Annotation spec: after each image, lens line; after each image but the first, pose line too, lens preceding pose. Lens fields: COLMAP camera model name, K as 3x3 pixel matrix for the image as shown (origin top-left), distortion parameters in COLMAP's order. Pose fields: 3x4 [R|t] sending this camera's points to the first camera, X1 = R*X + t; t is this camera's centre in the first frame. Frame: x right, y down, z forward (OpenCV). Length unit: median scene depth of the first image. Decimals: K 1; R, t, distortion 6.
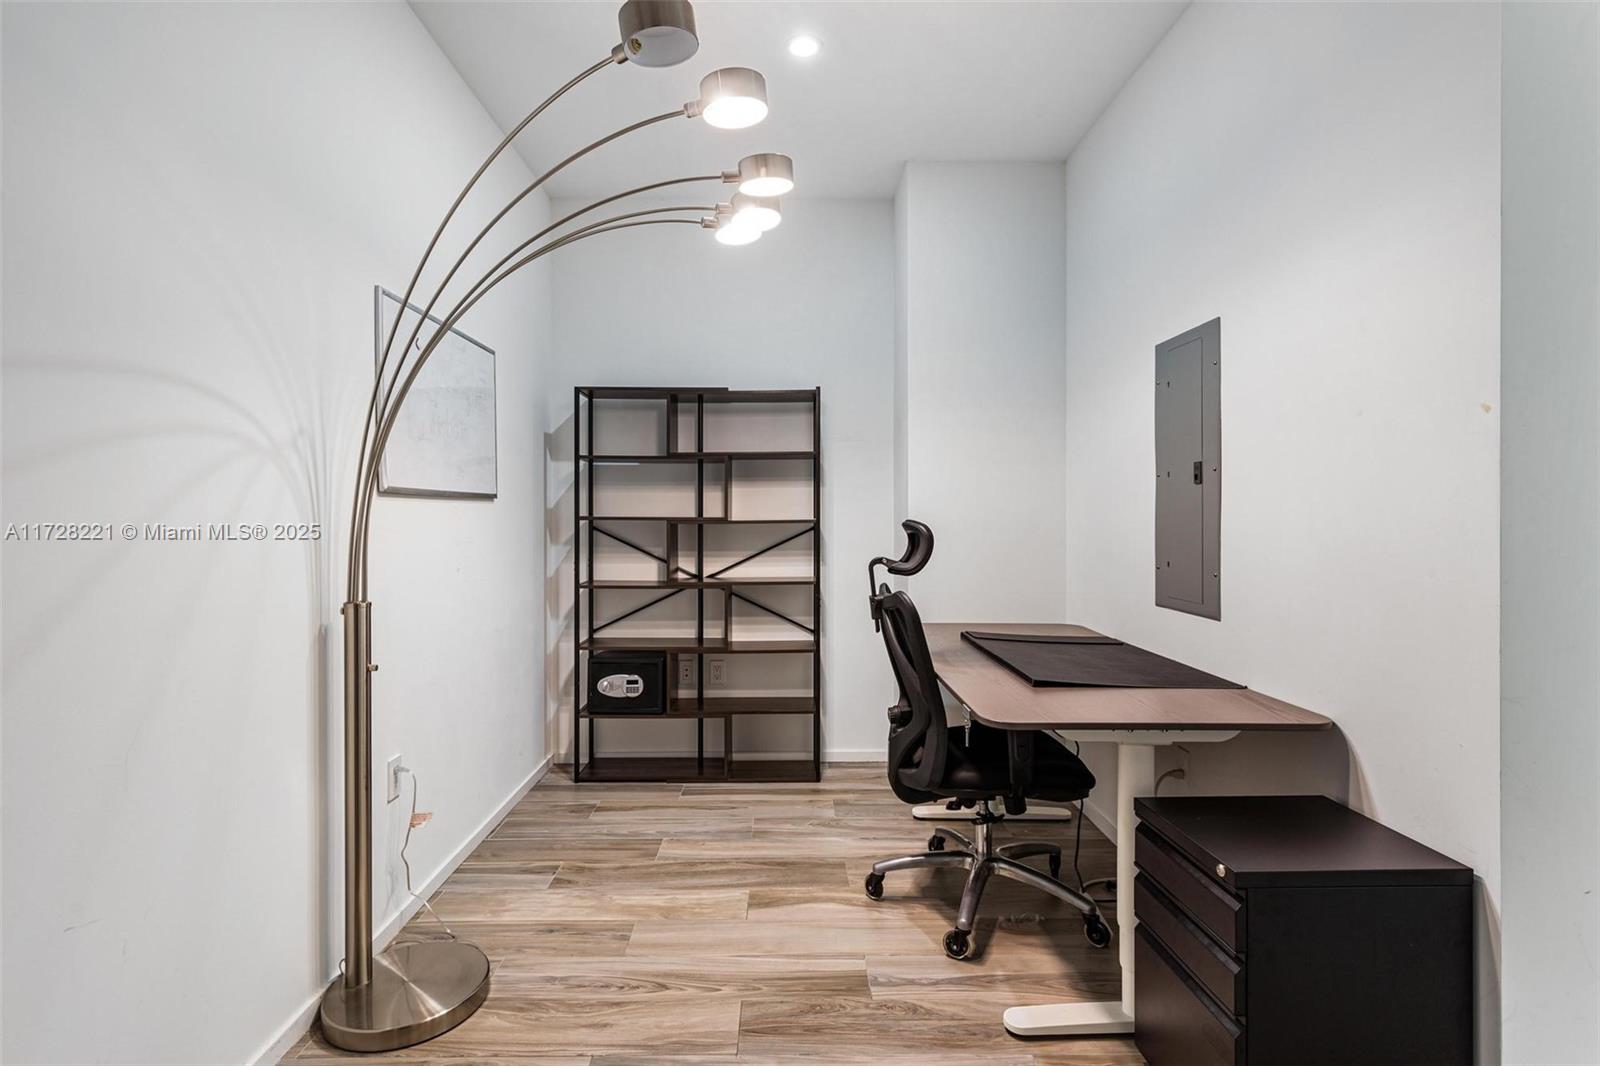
lens RADIAL K [[786.5, 0, 797.1], [0, 786.5, 551.7], [0, 0, 1]] dist [0.001177, 0.000629]
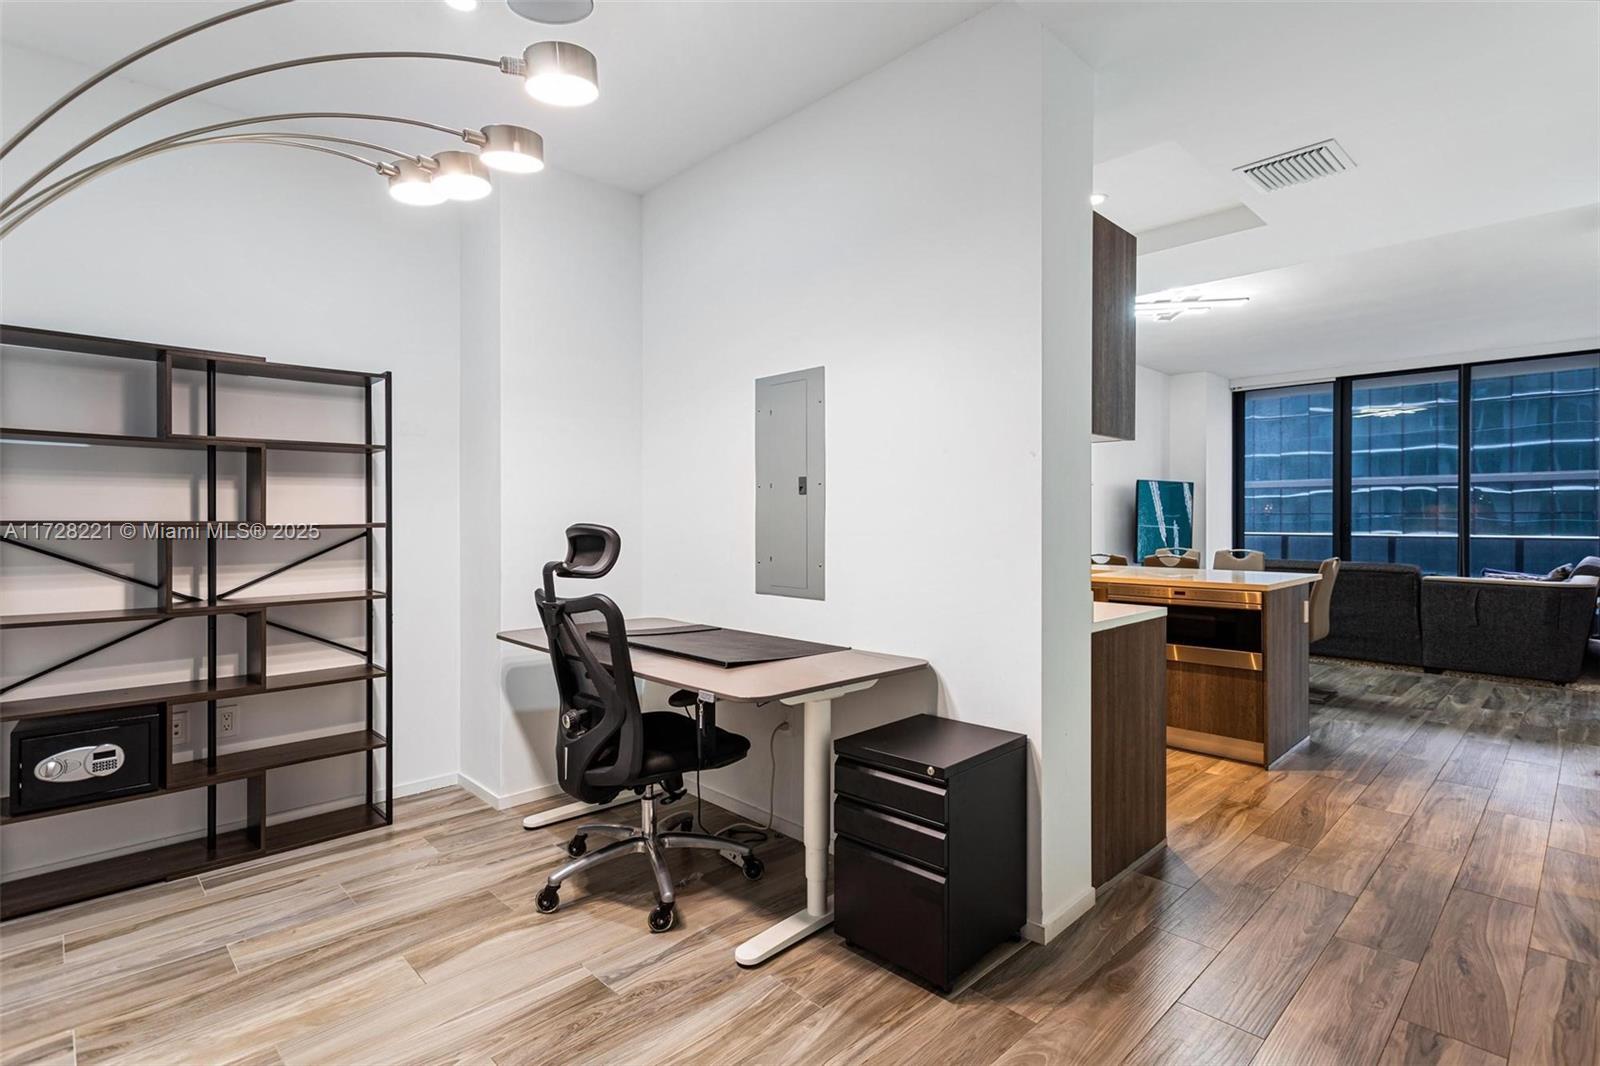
lens RADIAL K [[782.2, 0, 795.0], [0, 782.2, 558.2], [0, 0, 1]] dist [0.001295, 0.001267]
pose [[0.721997, -0.035530, 0.690984, -0.296243], [0.031356, 0.999335, 0.018622, -0.005248], [-0.691186, 0.008221, 0.722630, 0.075166]]
